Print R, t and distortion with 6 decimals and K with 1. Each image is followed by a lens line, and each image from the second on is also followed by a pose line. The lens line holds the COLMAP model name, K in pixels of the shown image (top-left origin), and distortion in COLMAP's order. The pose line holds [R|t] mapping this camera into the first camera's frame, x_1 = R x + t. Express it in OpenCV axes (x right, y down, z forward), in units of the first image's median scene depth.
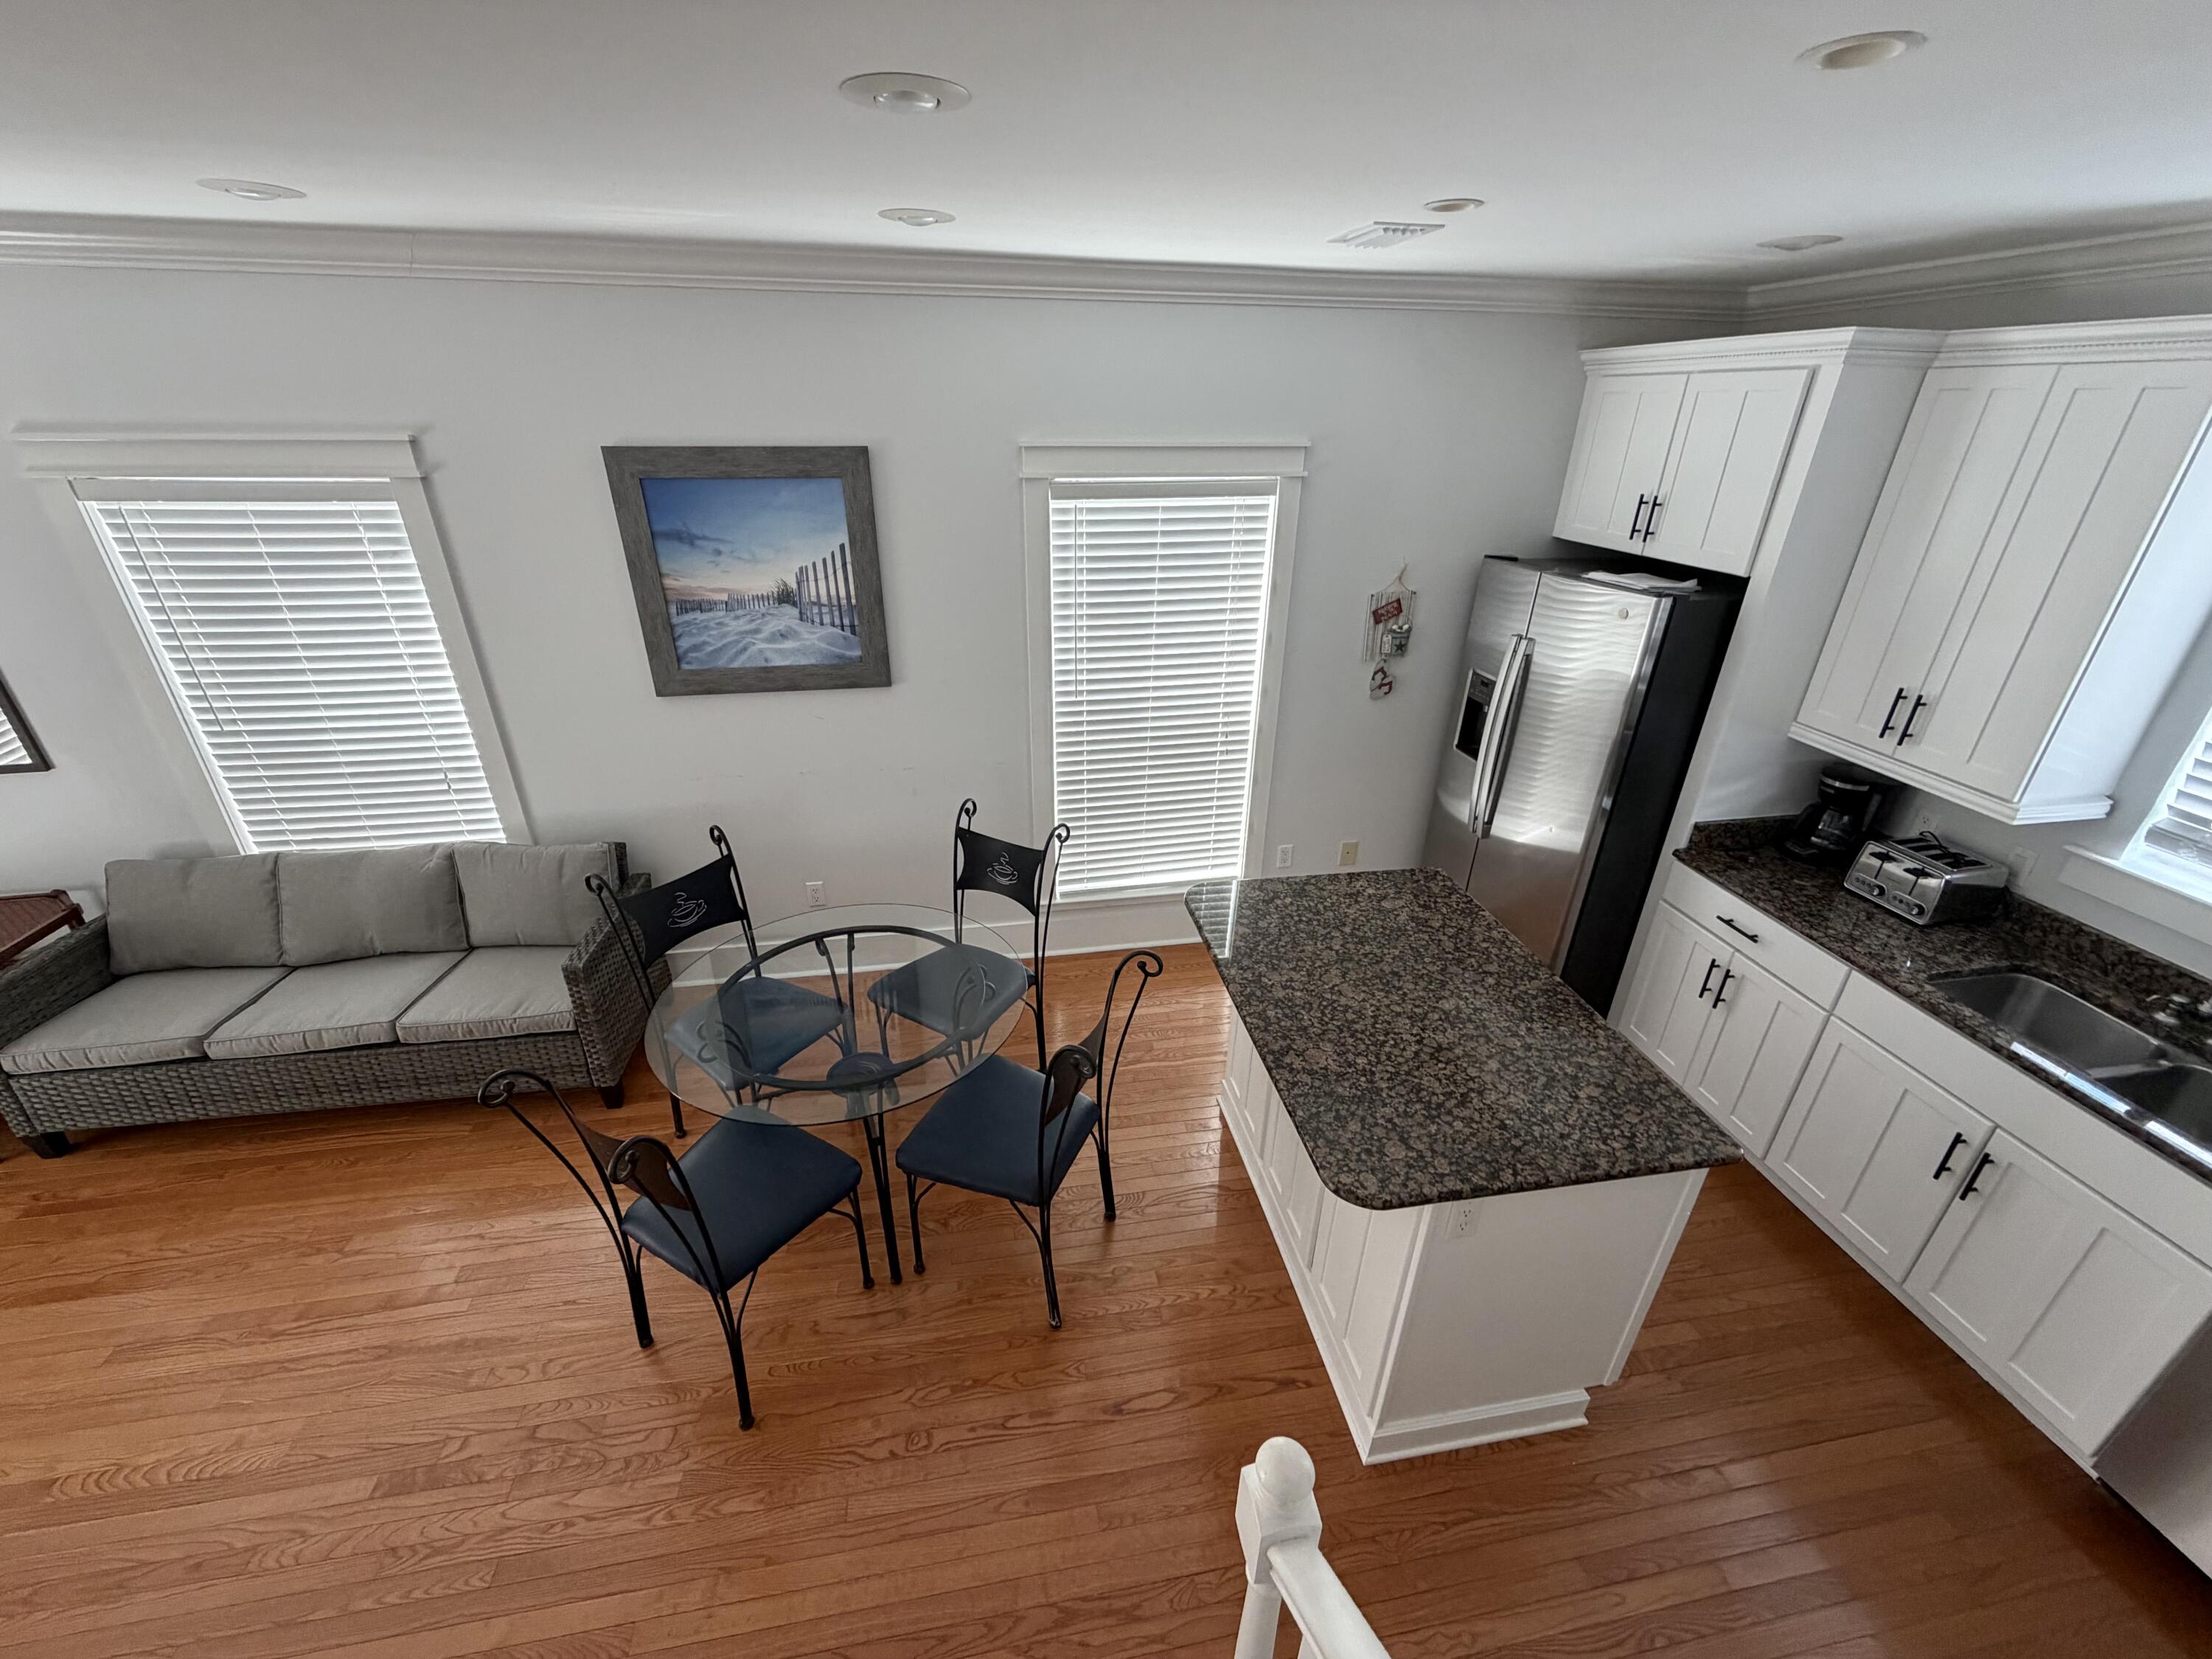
lens RADIAL K [[880.6, 0, 1107.6], [0, 880.6, 829.7], [0, 0, 1]] dist [-0.001108, -0.000522]
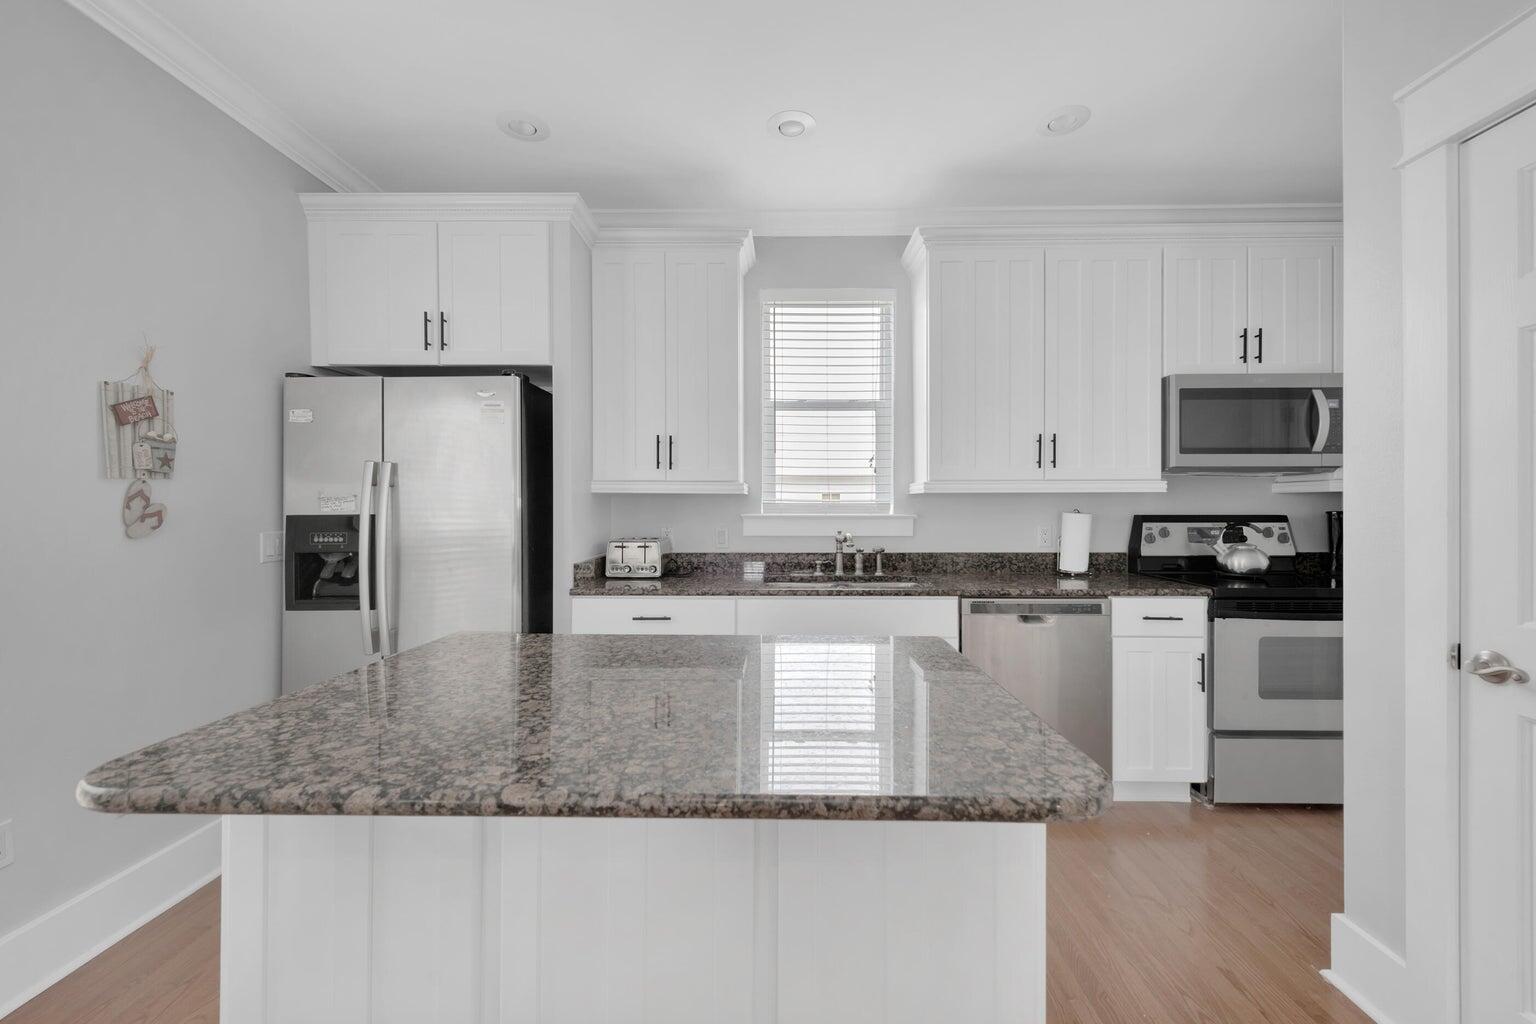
lens RADIAL K [[611.4, 0, 773.4], [0, 611.4, 509.9], [0, 0, 1]] dist [0.019997, -0.006175]
pose [[0.188542, -0.011637, 0.981996, -0.093206], [0.431401, 0.899269, -0.072172, 0.098913], [-0.882239, 0.437242, 0.174570, 0.556303]]
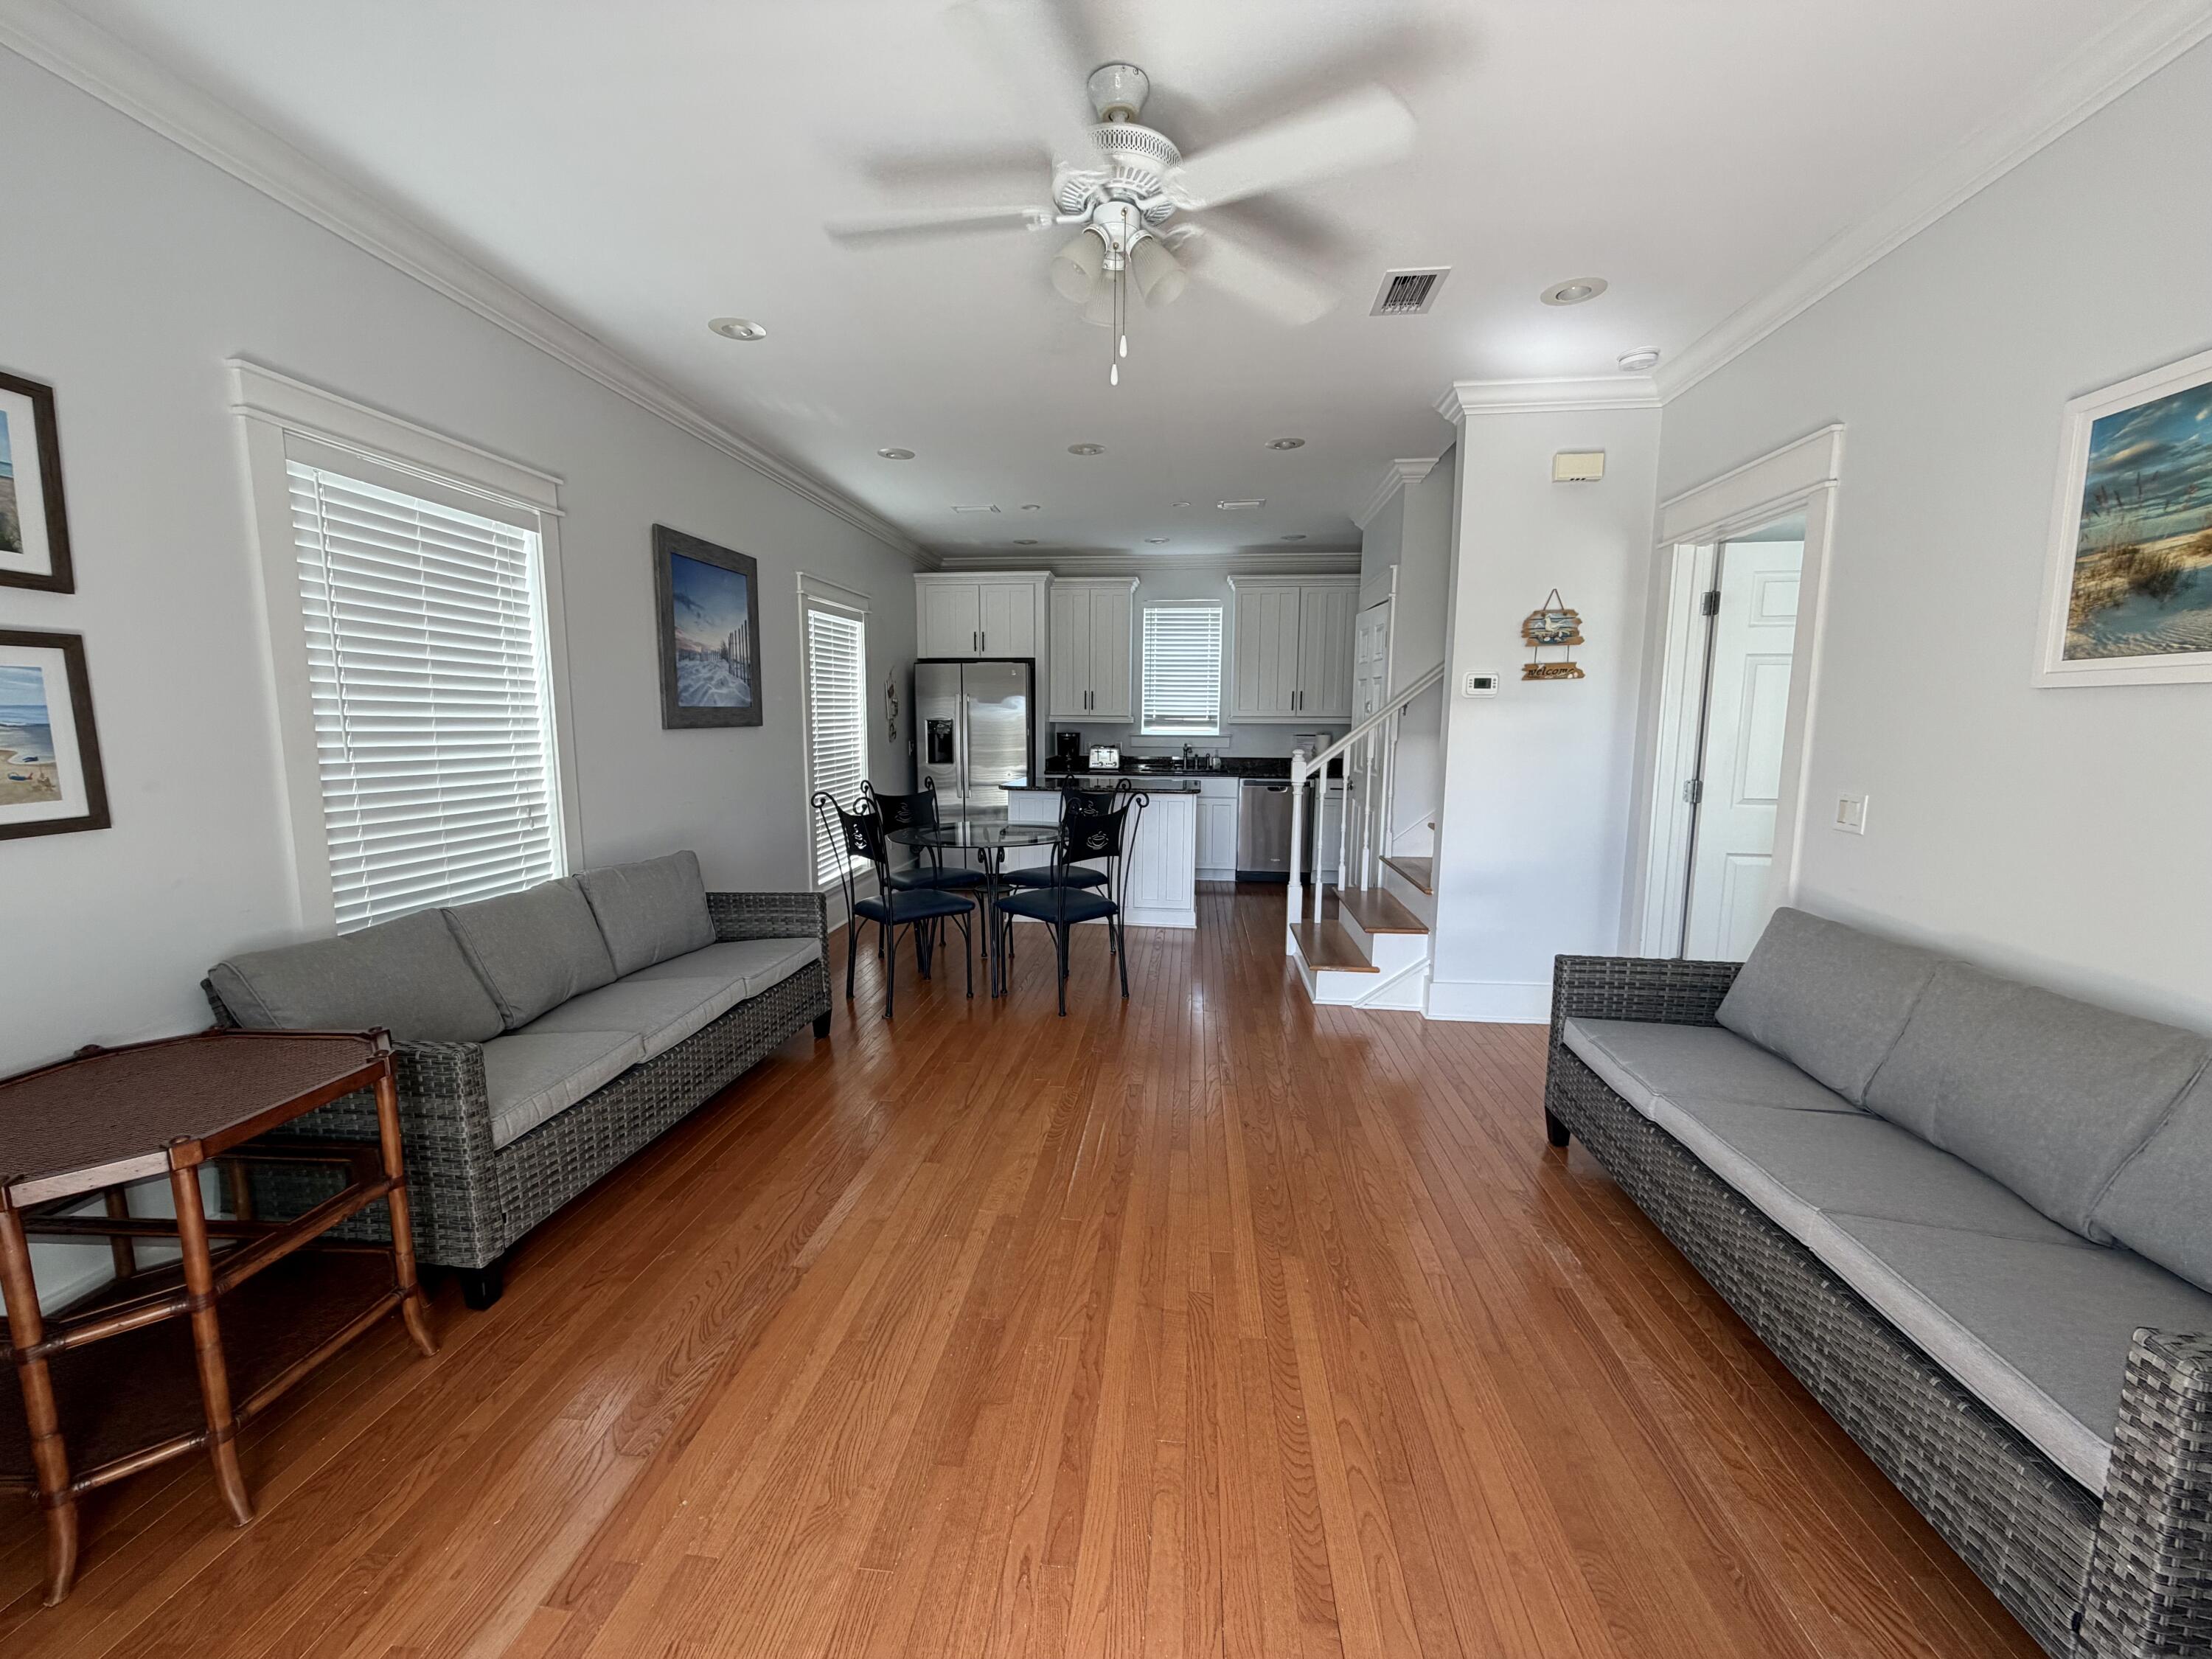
lens RADIAL K [[880.6, 0, 1107.6], [0, 880.6, 829.7], [0, 0, 1]] dist [-0.001108, -0.000522]
pose [[0.265122, -0.131368, 0.955224, -1.533021], [0.409265, 0.912338, 0.011879, 0.201131], [-0.873048, 0.387790, 0.295646, 0.205600]]
